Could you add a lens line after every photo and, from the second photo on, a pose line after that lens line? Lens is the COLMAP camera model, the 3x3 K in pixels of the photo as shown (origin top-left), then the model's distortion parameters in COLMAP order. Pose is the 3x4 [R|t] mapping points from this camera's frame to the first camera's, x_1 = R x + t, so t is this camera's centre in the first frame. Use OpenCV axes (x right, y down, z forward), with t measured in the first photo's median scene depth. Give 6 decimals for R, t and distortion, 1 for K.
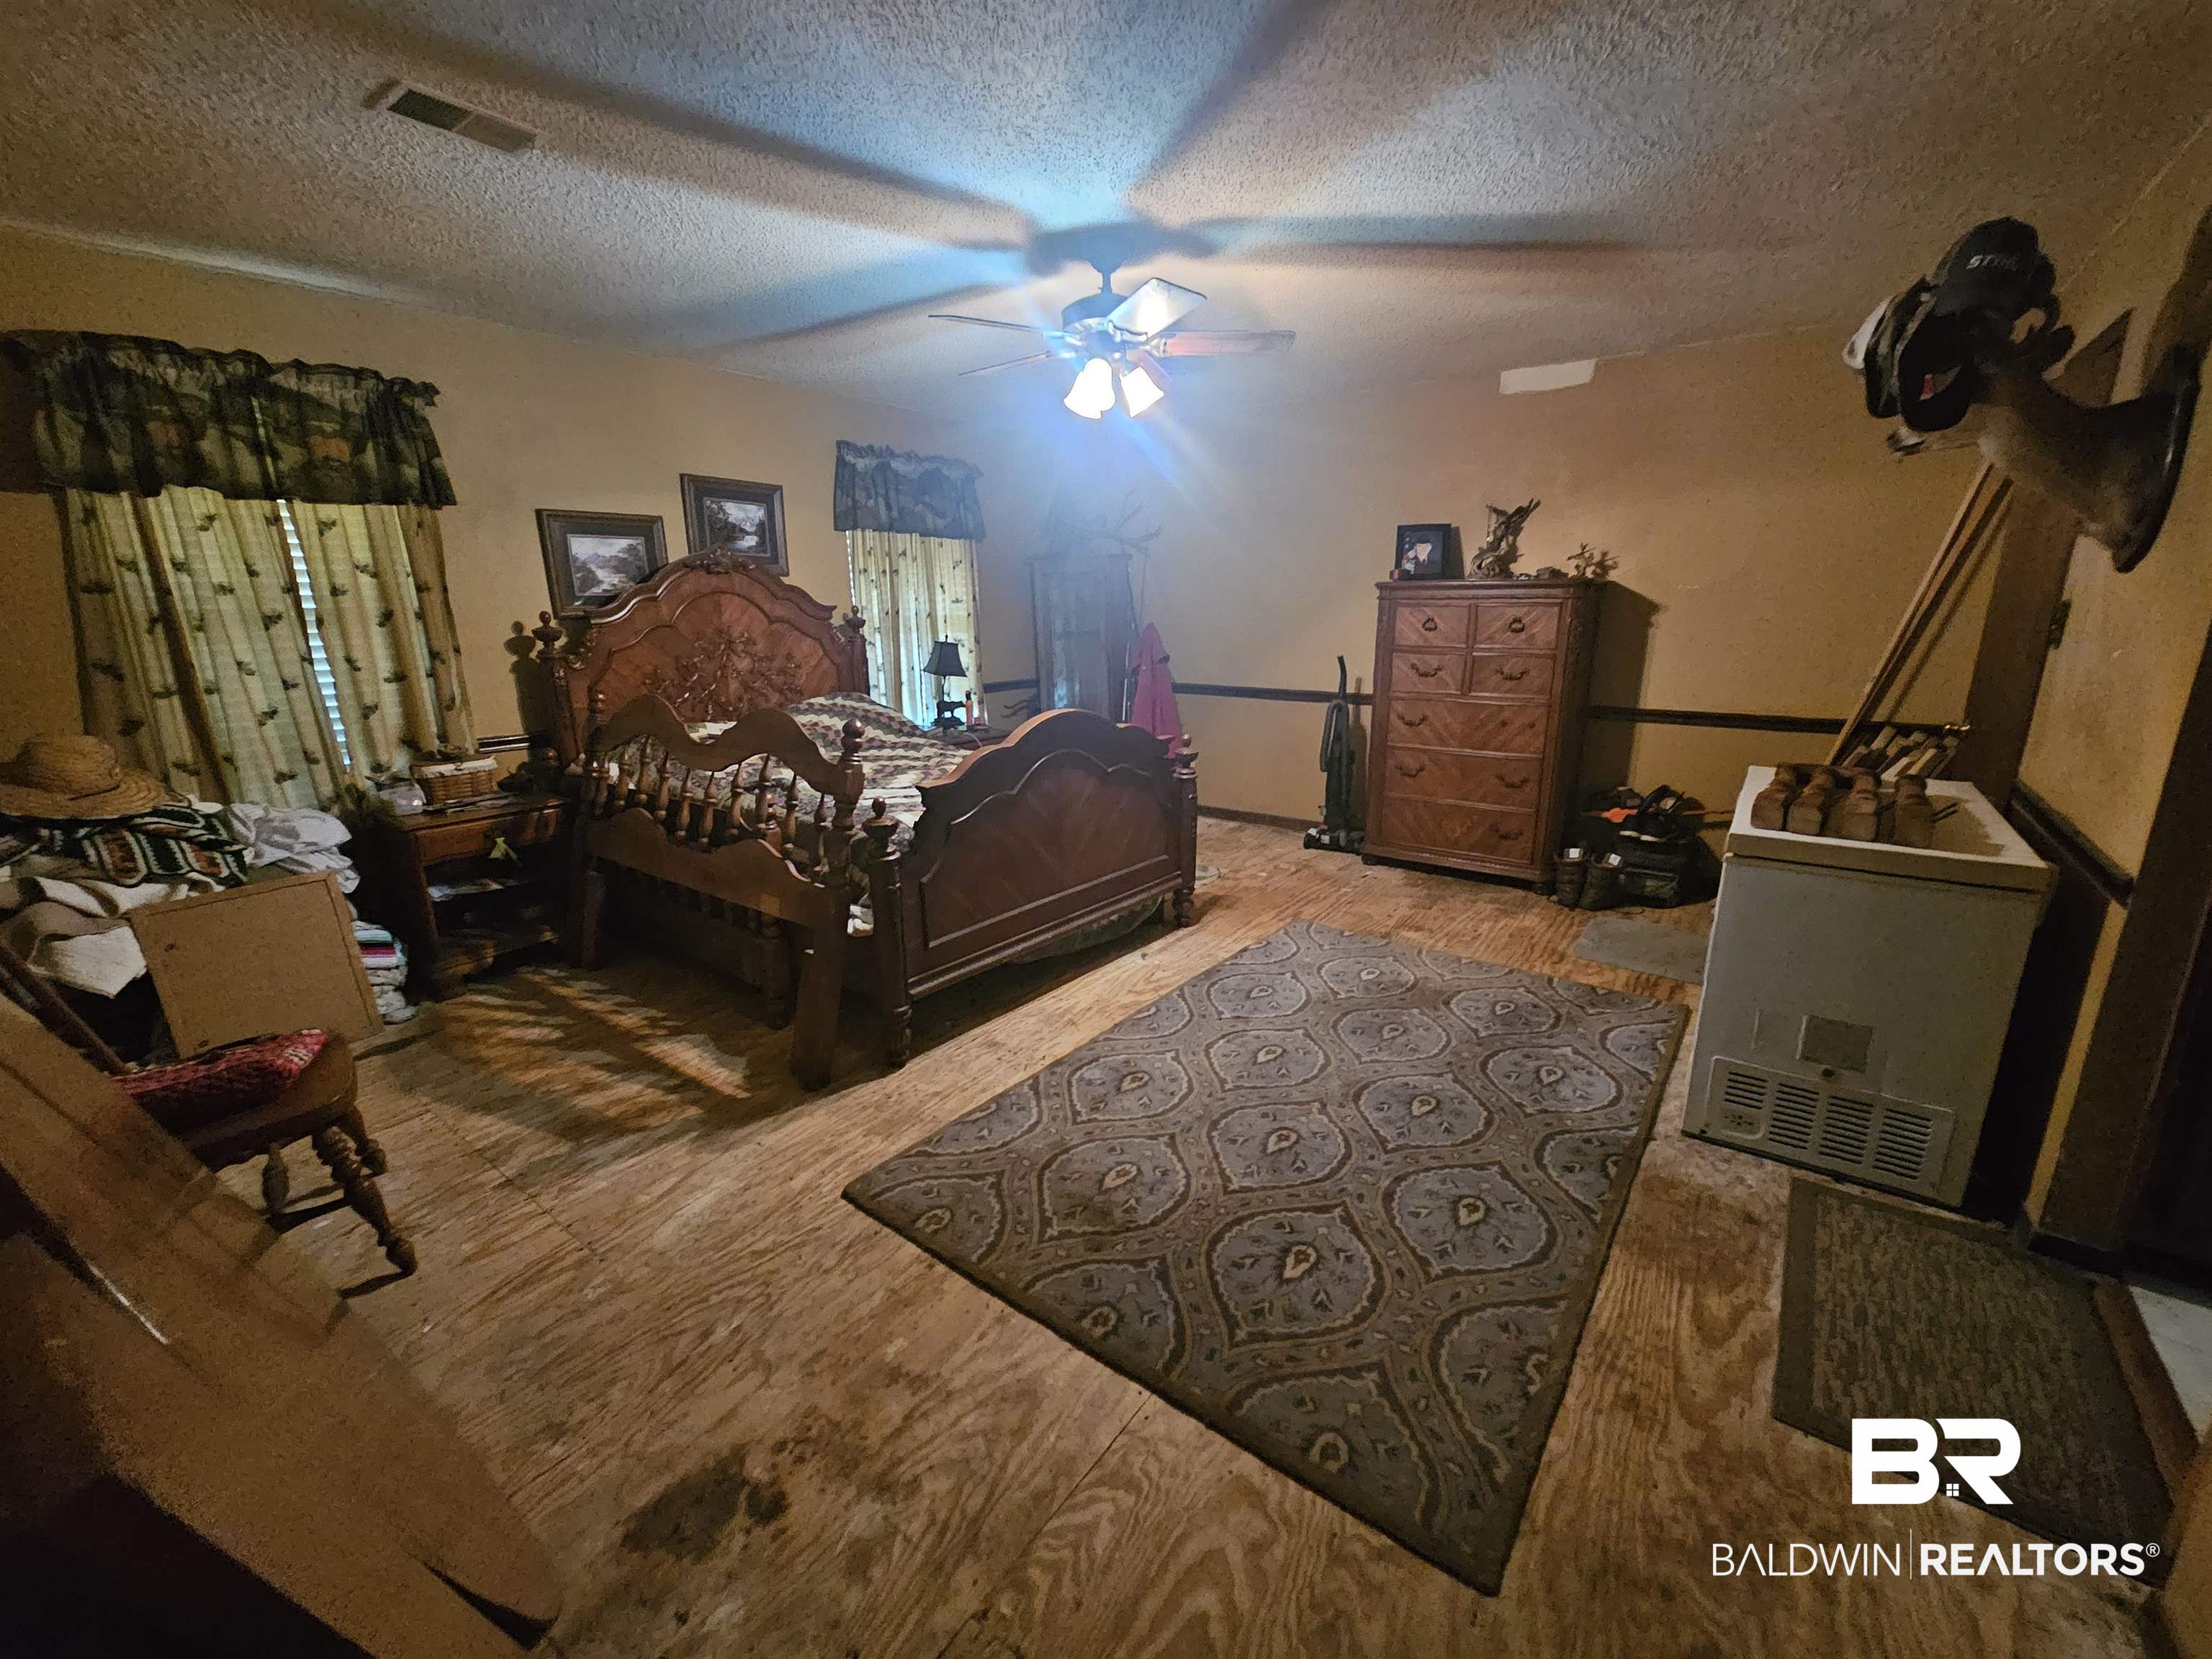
lens RADIAL K [[896.2, 0, 1106.0], [0, 896.2, 829.5], [0, 0, 1]] dist [-0.000079, -0.000013]
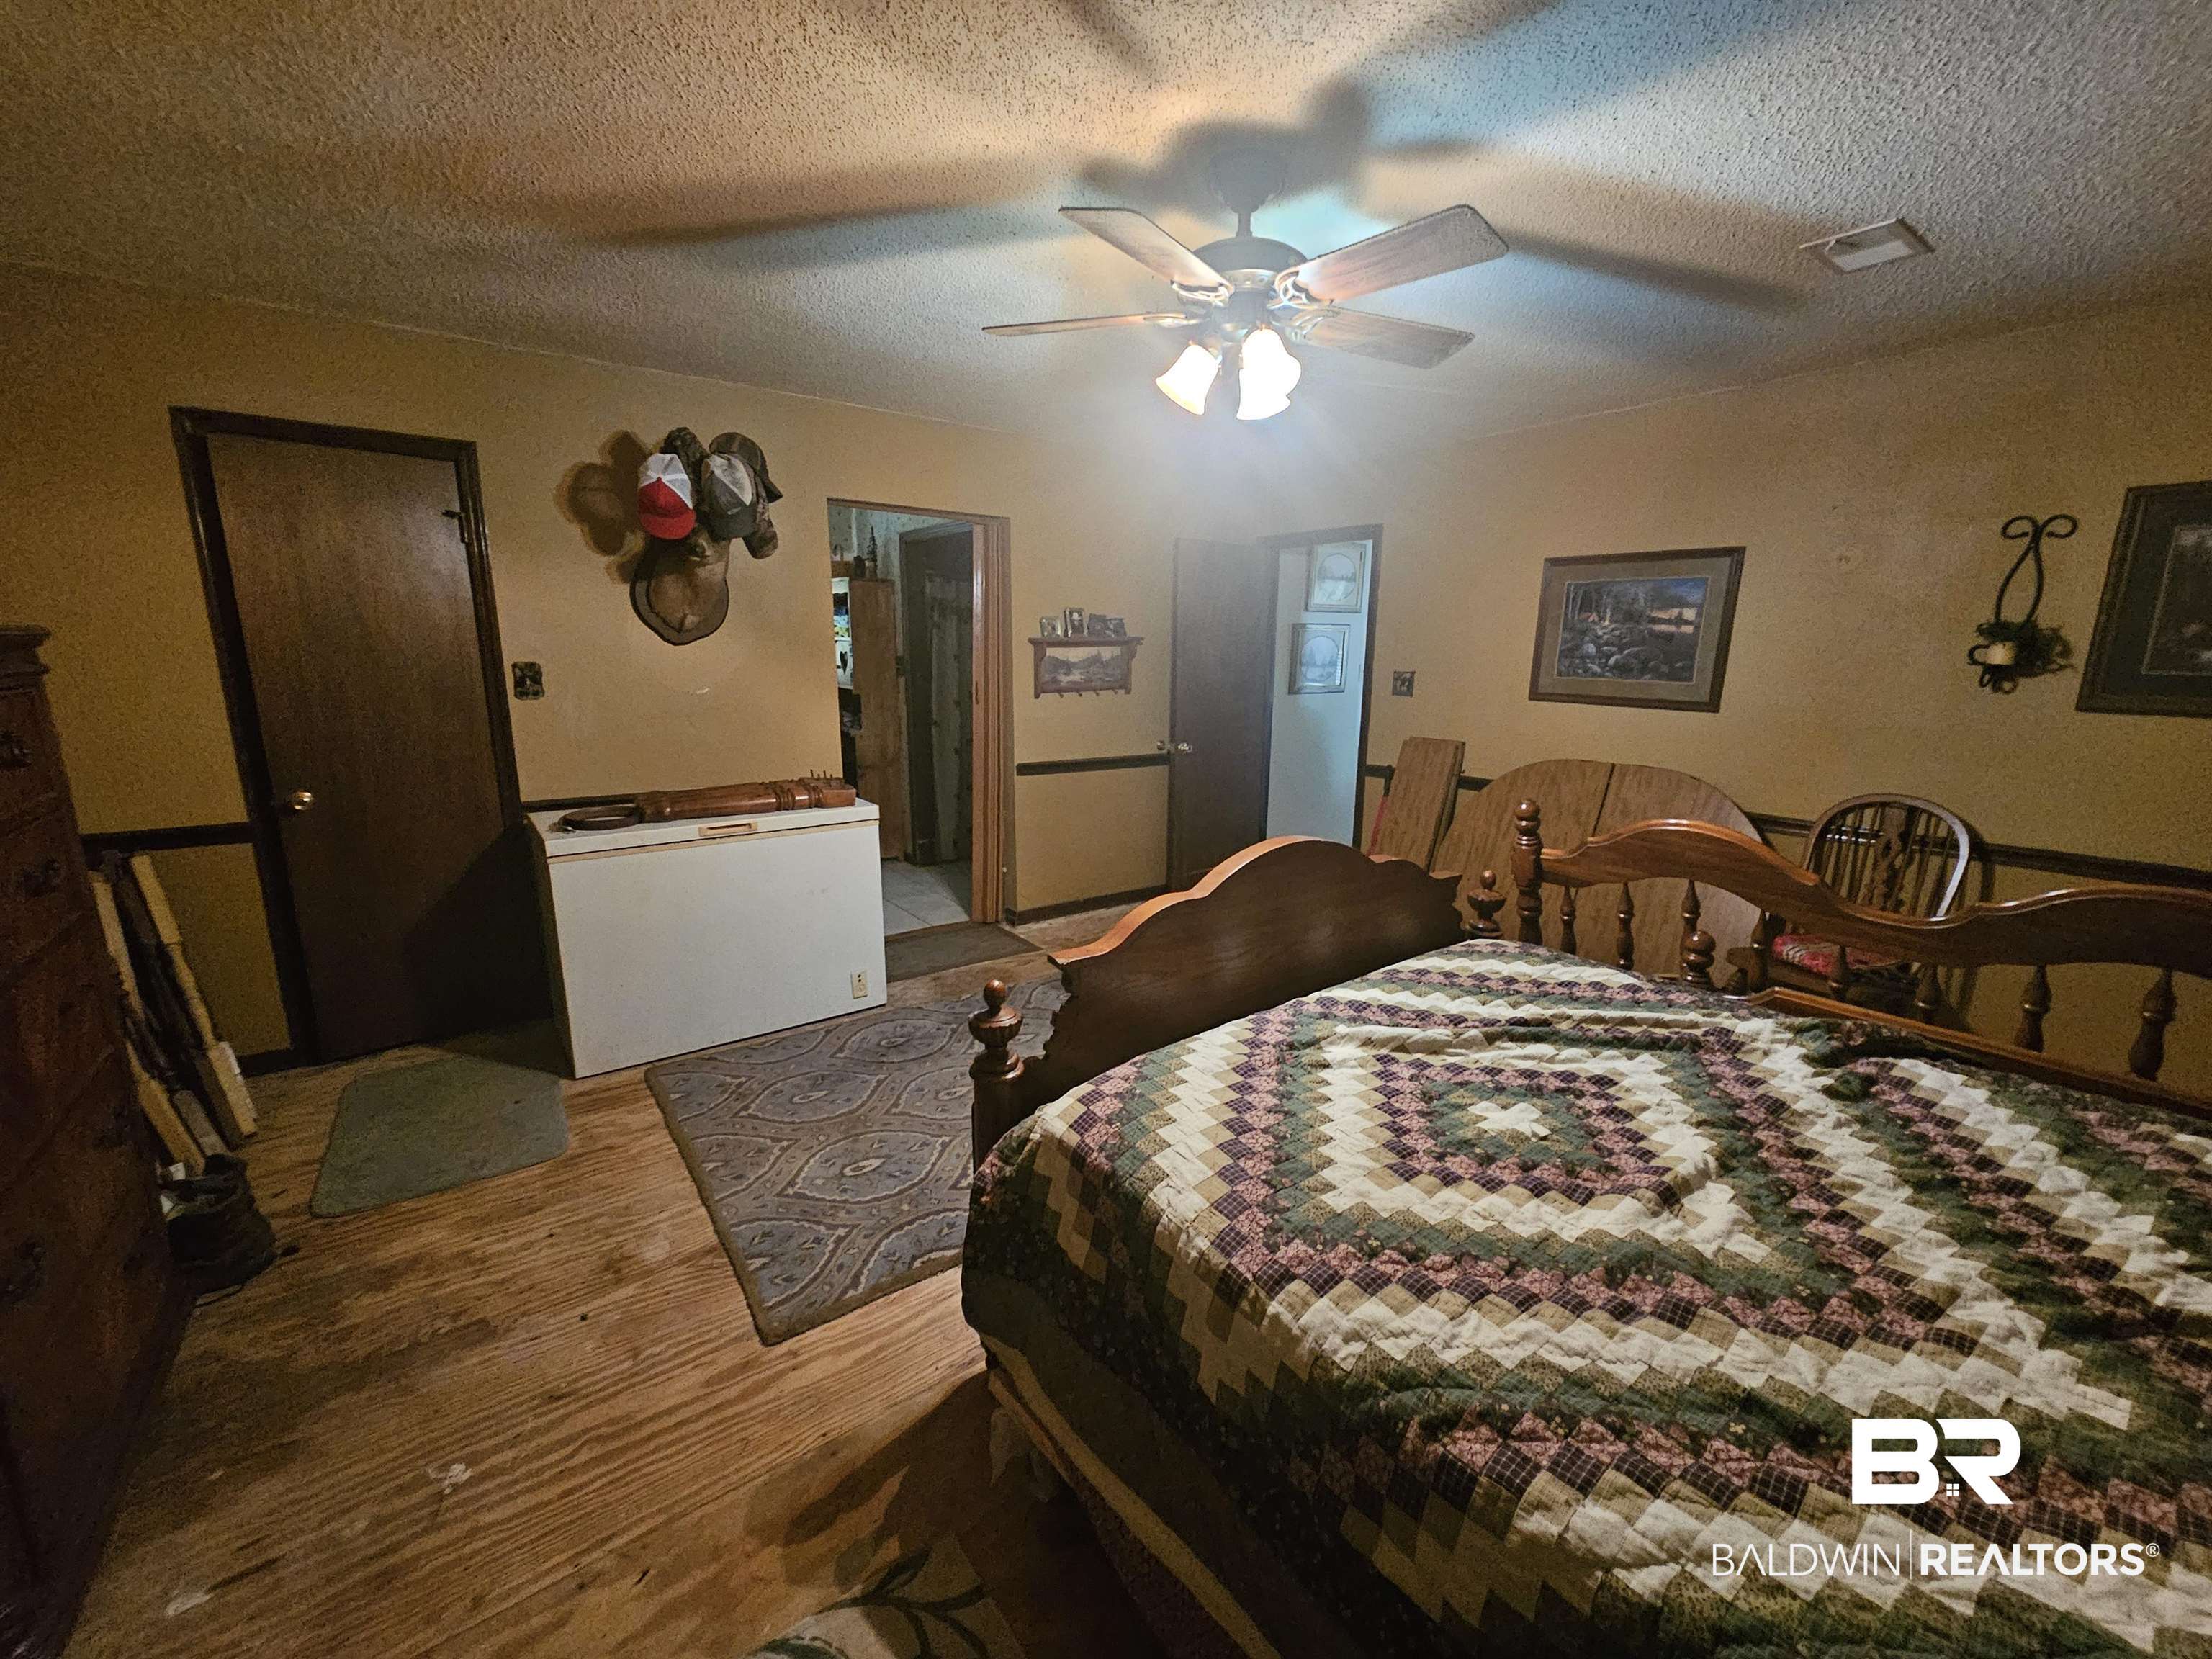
lens RADIAL K [[896.2, 0, 1106.0], [0, 896.2, 829.5], [0, 0, 1]] dist [-0.000079, -0.000013]
pose [[-0.959117, -0.044884, 0.279430, -0.105492], [0.081911, 0.901062, 0.425885, -0.454201], [-0.270899, 0.431362, -0.860547, 1.727622]]
